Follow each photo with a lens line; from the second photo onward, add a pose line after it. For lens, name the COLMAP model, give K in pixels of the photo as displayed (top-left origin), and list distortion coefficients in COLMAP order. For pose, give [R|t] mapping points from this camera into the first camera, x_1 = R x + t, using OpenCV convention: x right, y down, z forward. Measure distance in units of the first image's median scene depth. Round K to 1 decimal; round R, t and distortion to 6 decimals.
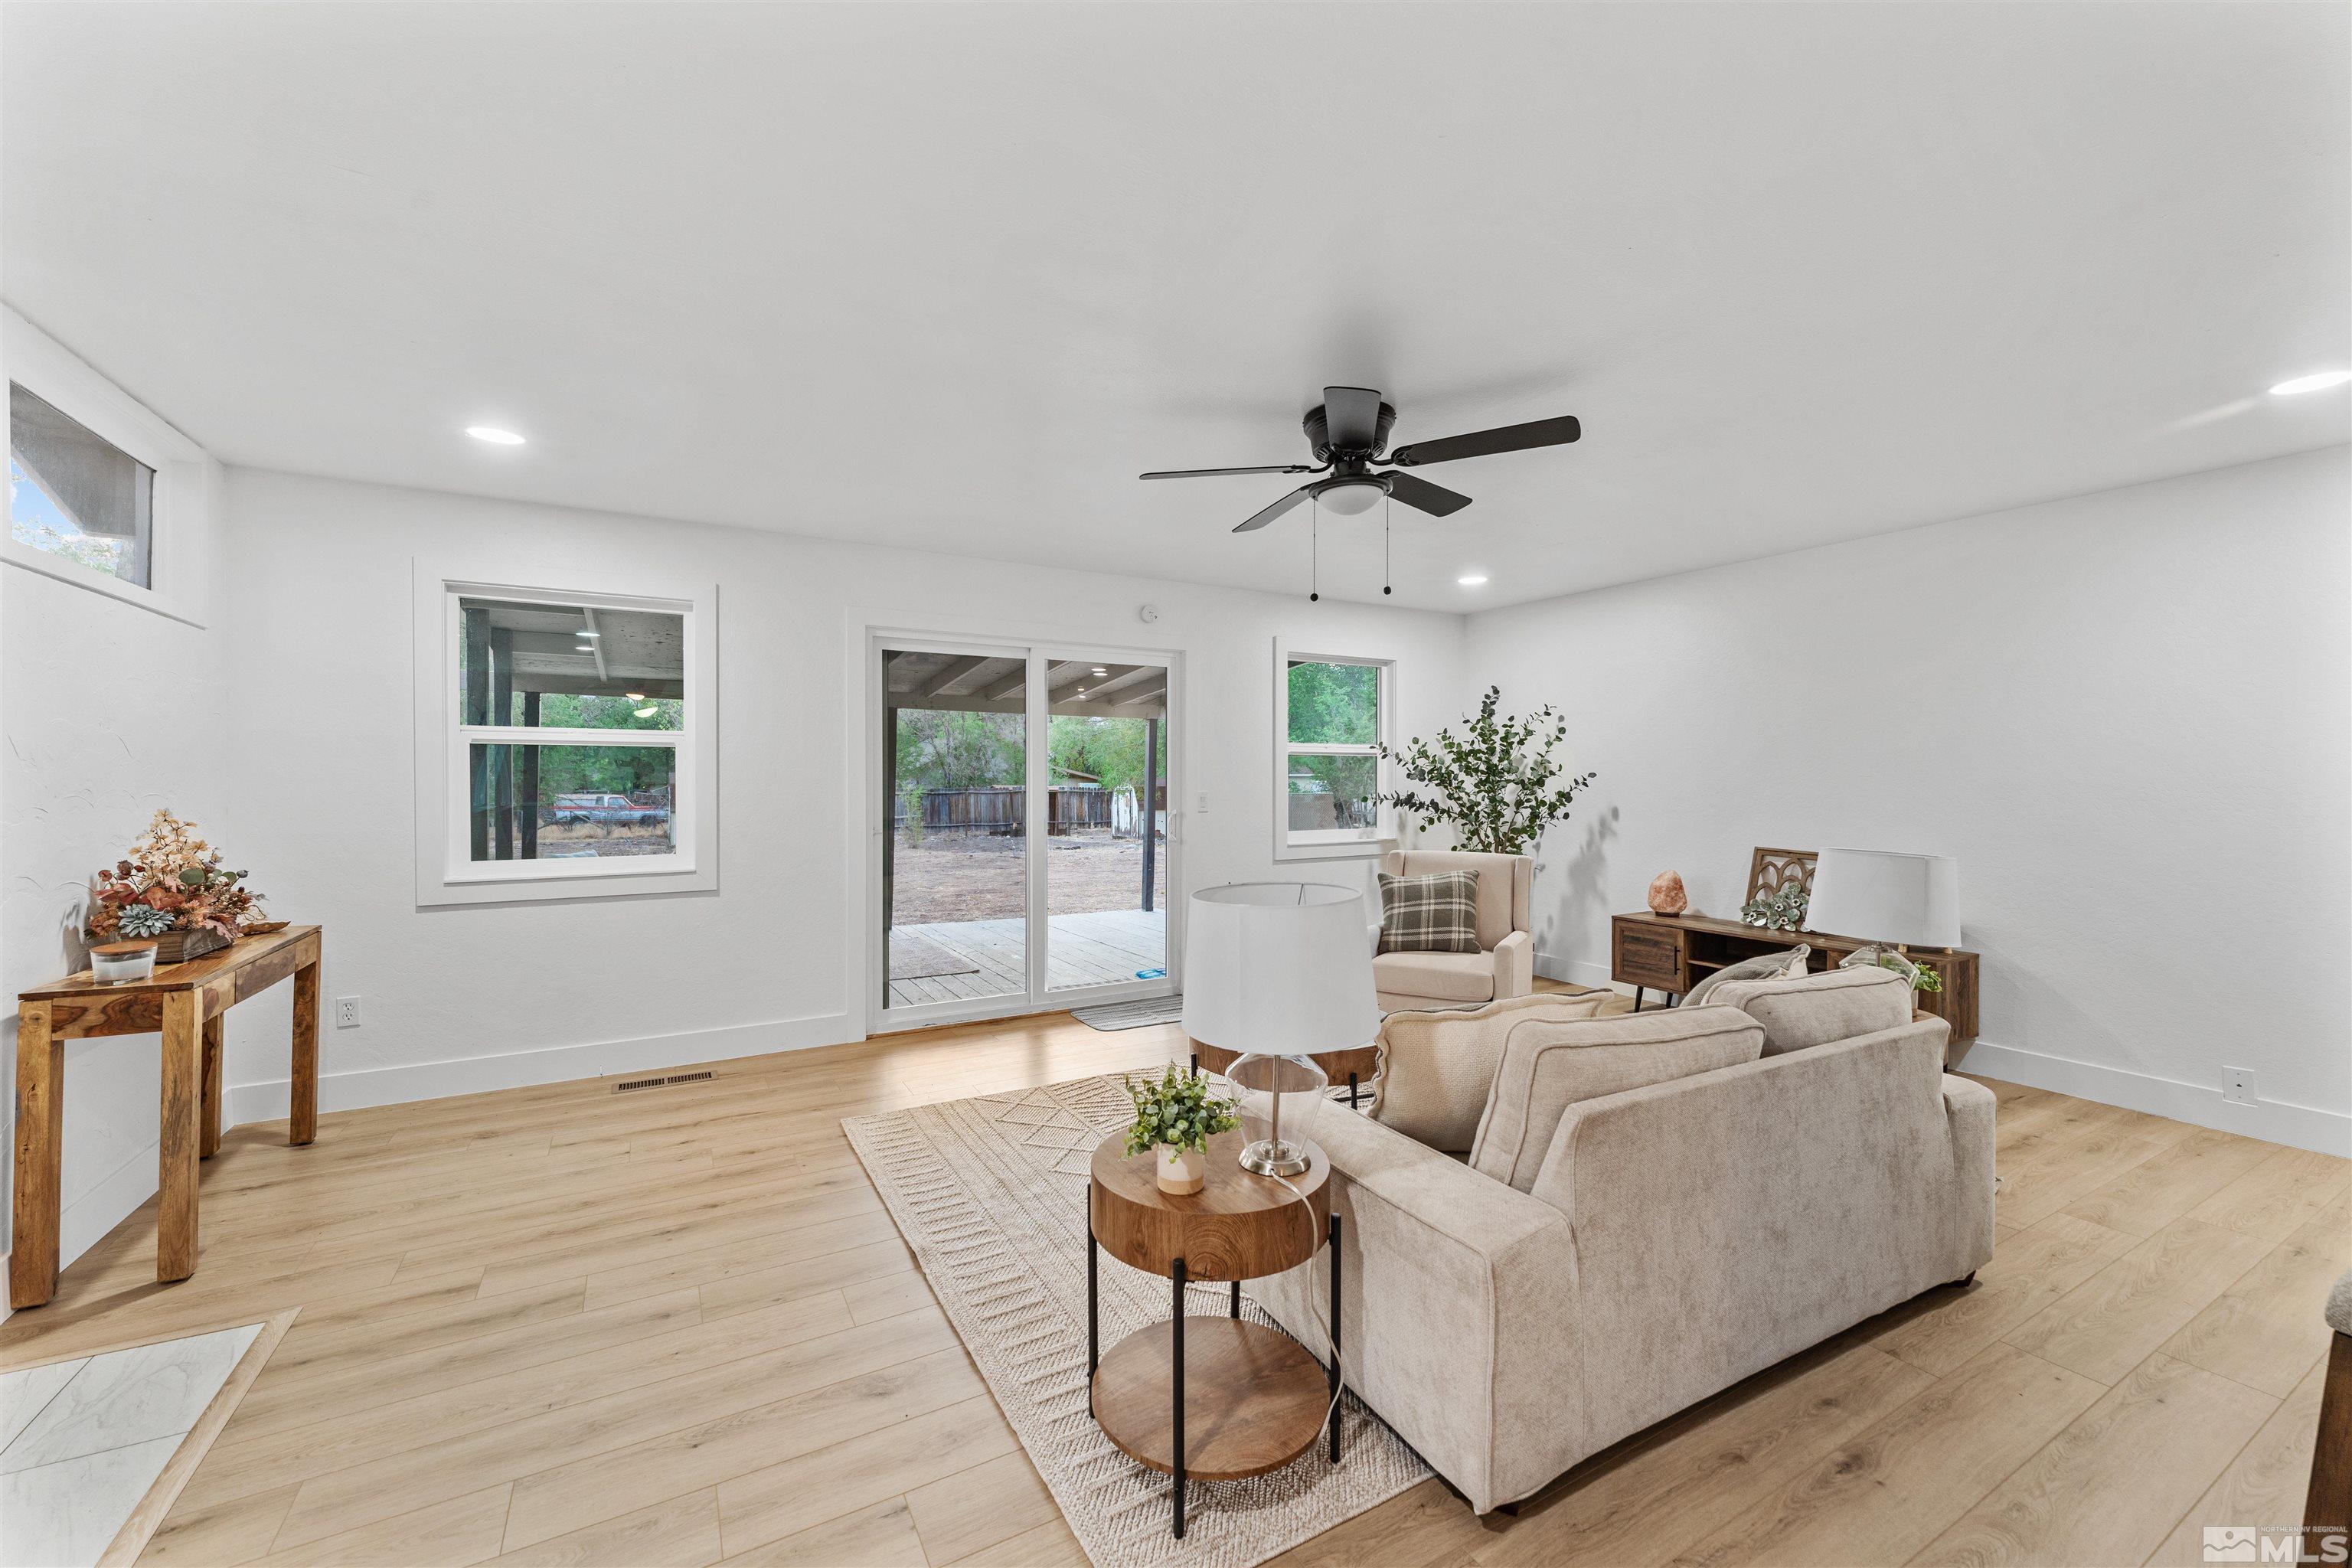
lens RADIAL K [[942.9, 0, 1182.4], [0, 942.9, 777.8], [0, 0, 1]] dist [0.000428, -0.000168]
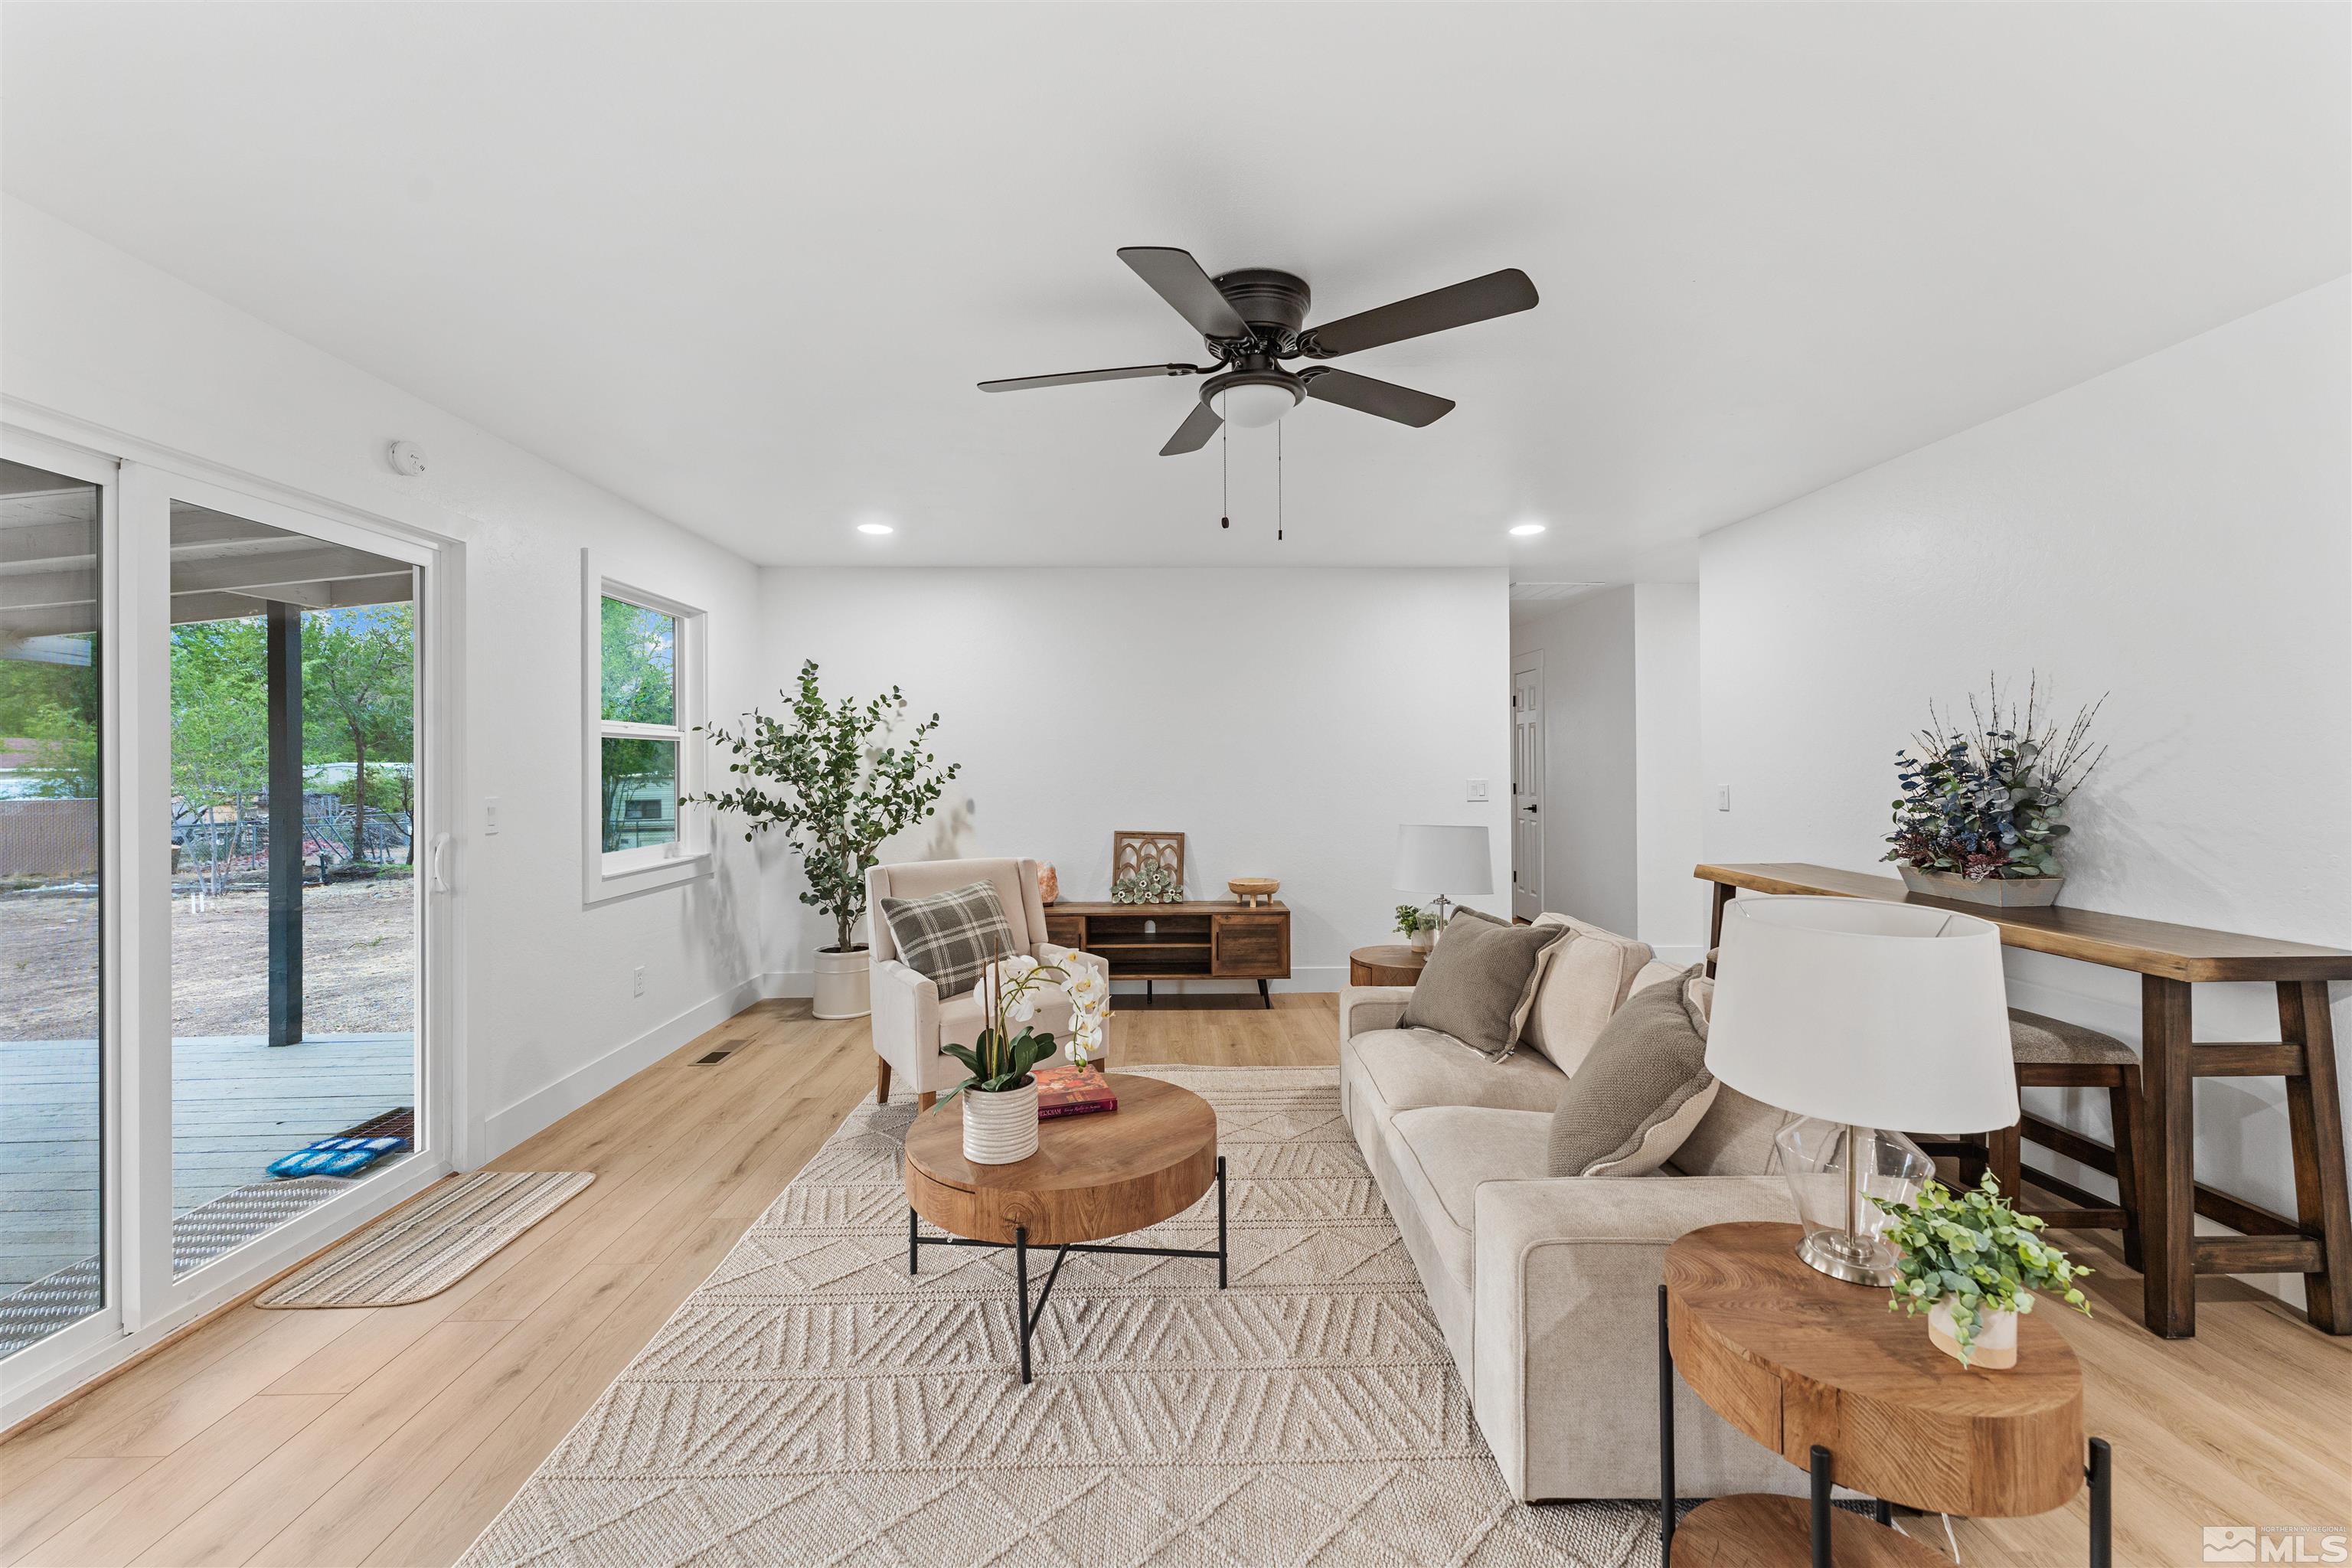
lens RADIAL K [[942.9, 0, 1184.9], [0, 942.9, 763.2], [0, 0, 1]] dist [0.000428, -0.000168]
pose [[0.477537, -0.002486, 0.878608, -0.273158], [0.006363, 0.999980, -0.000629, -0.003630], [-0.878588, 0.005891, 0.477543, 0.359289]]
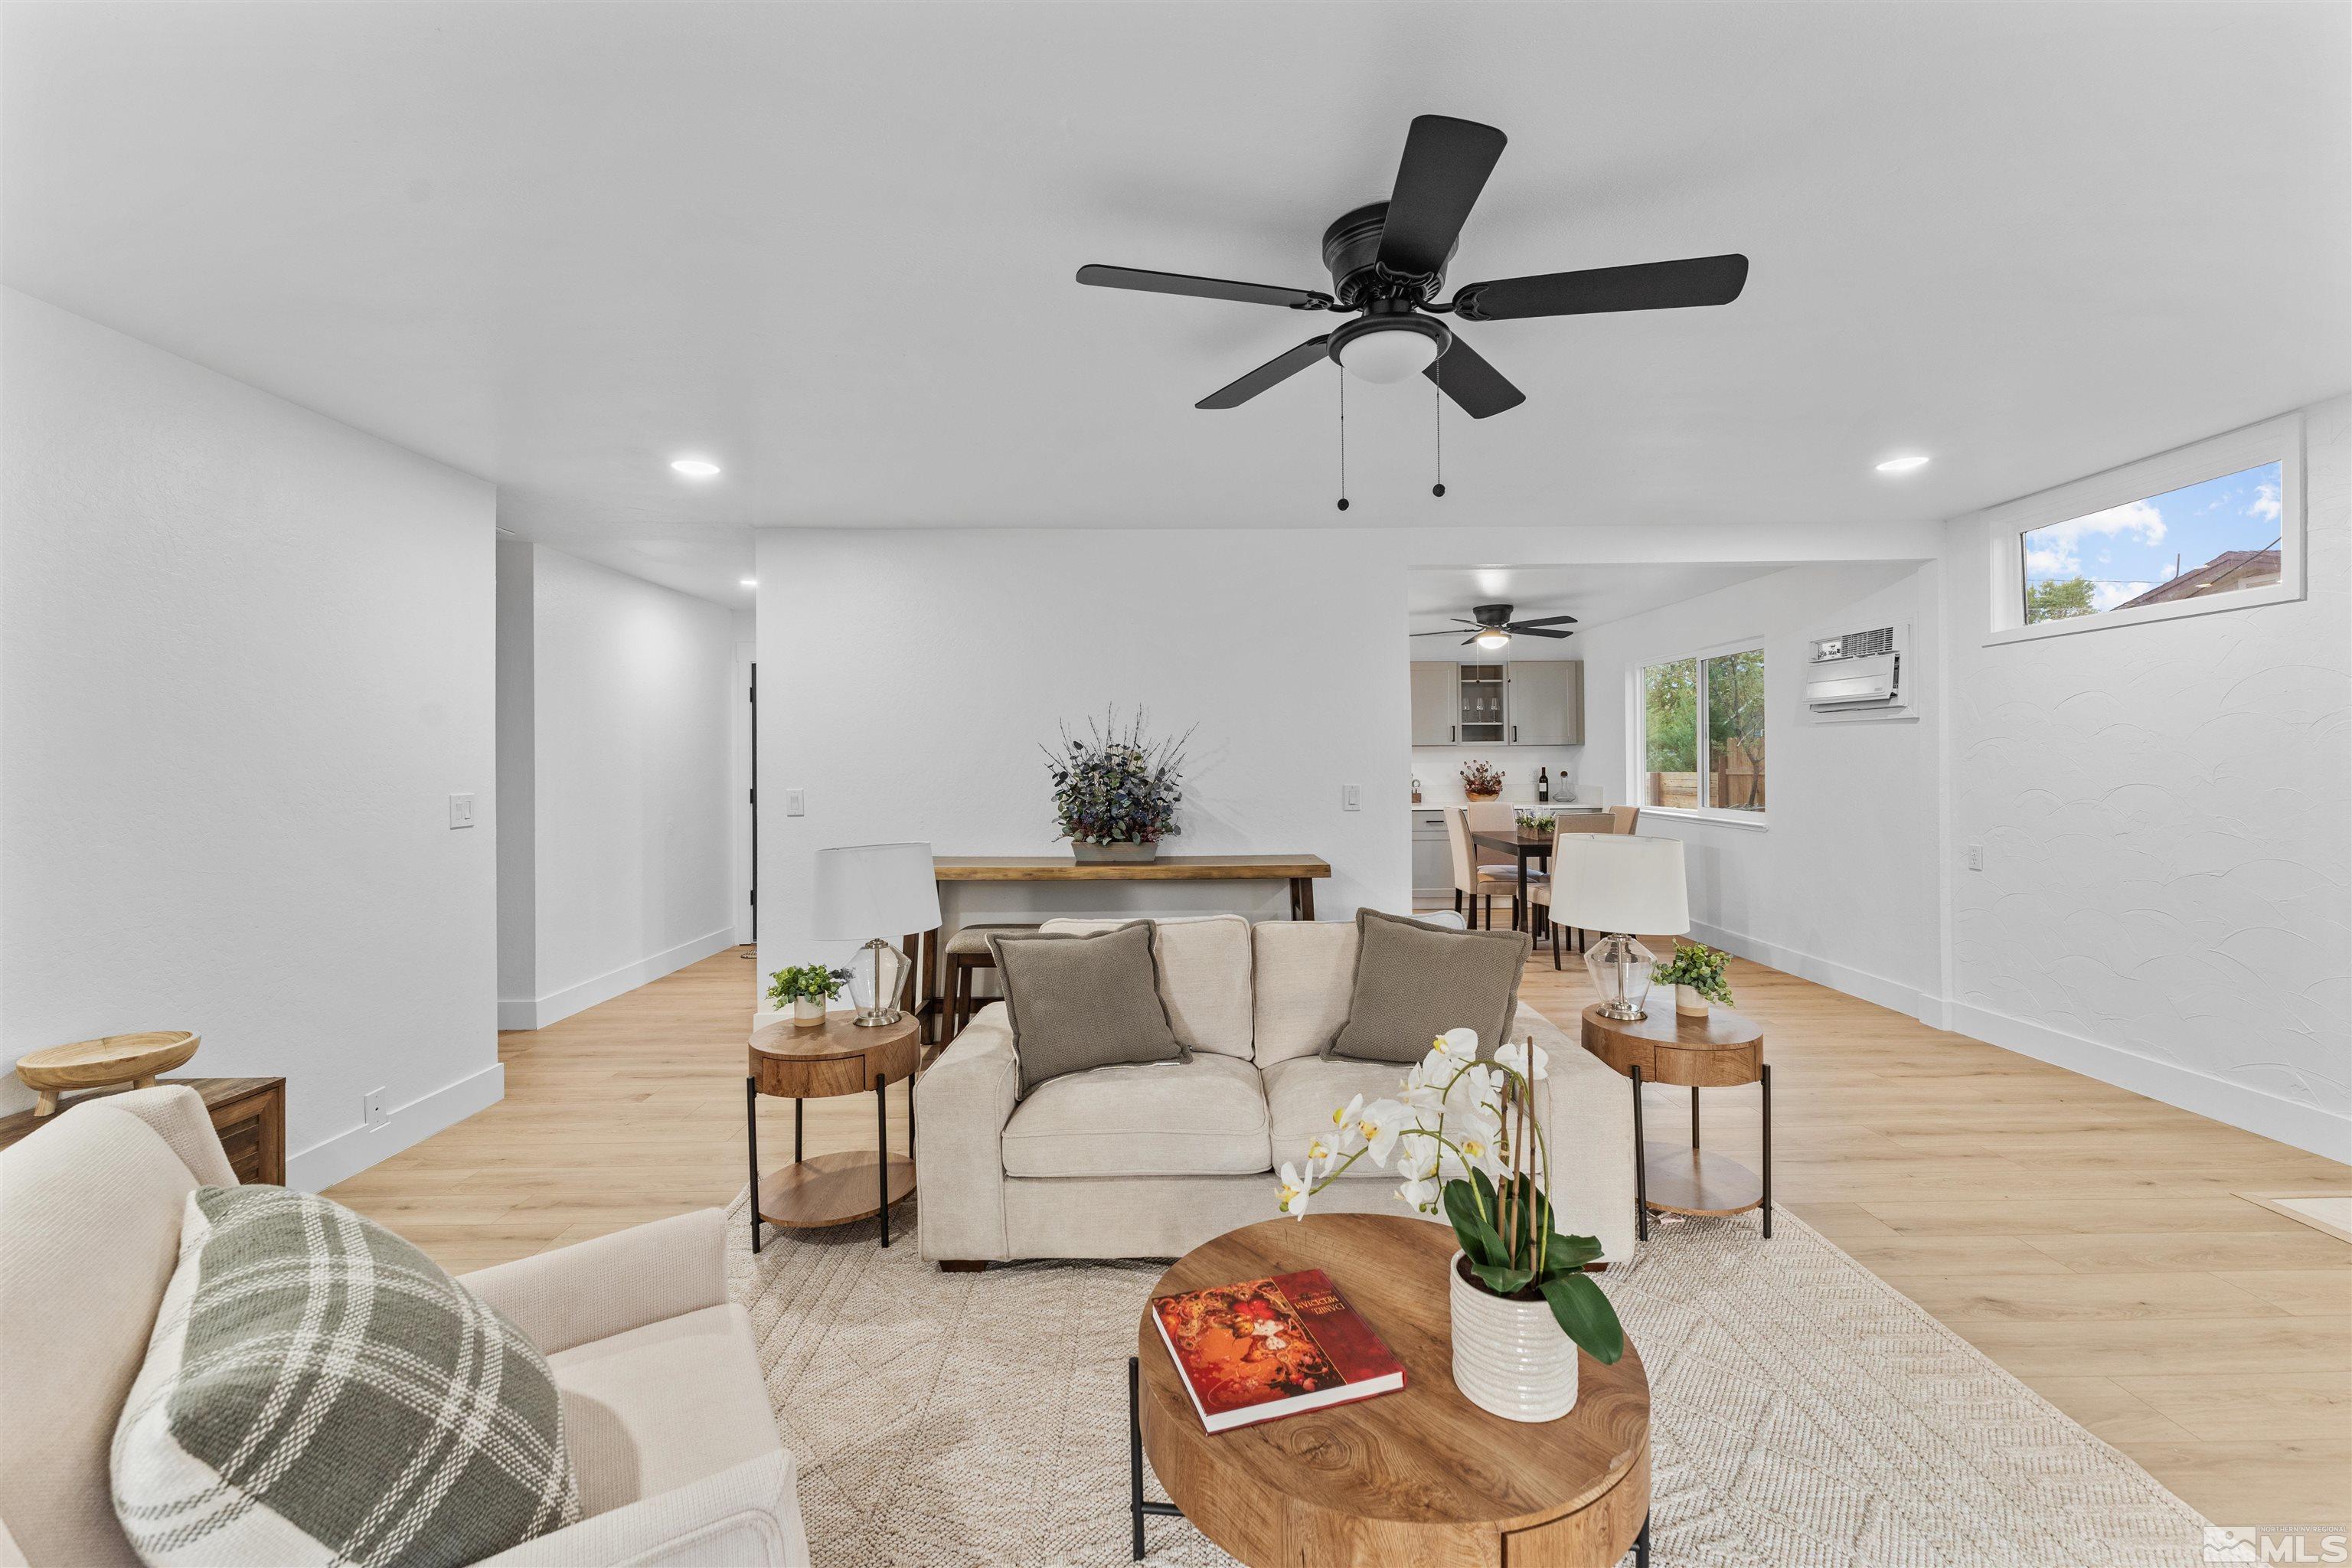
lens RADIAL K [[942.9, 0, 1170.5], [0, 942.9, 759.7], [0, 0, 1]] dist [0.000428, -0.000168]
pose [[-0.868871, 0.007350, 0.494985, -0.007256], [0.008557, 0.999963, 0.000172, -0.005527], [-0.494965, 0.004385, -0.868902, 0.875569]]
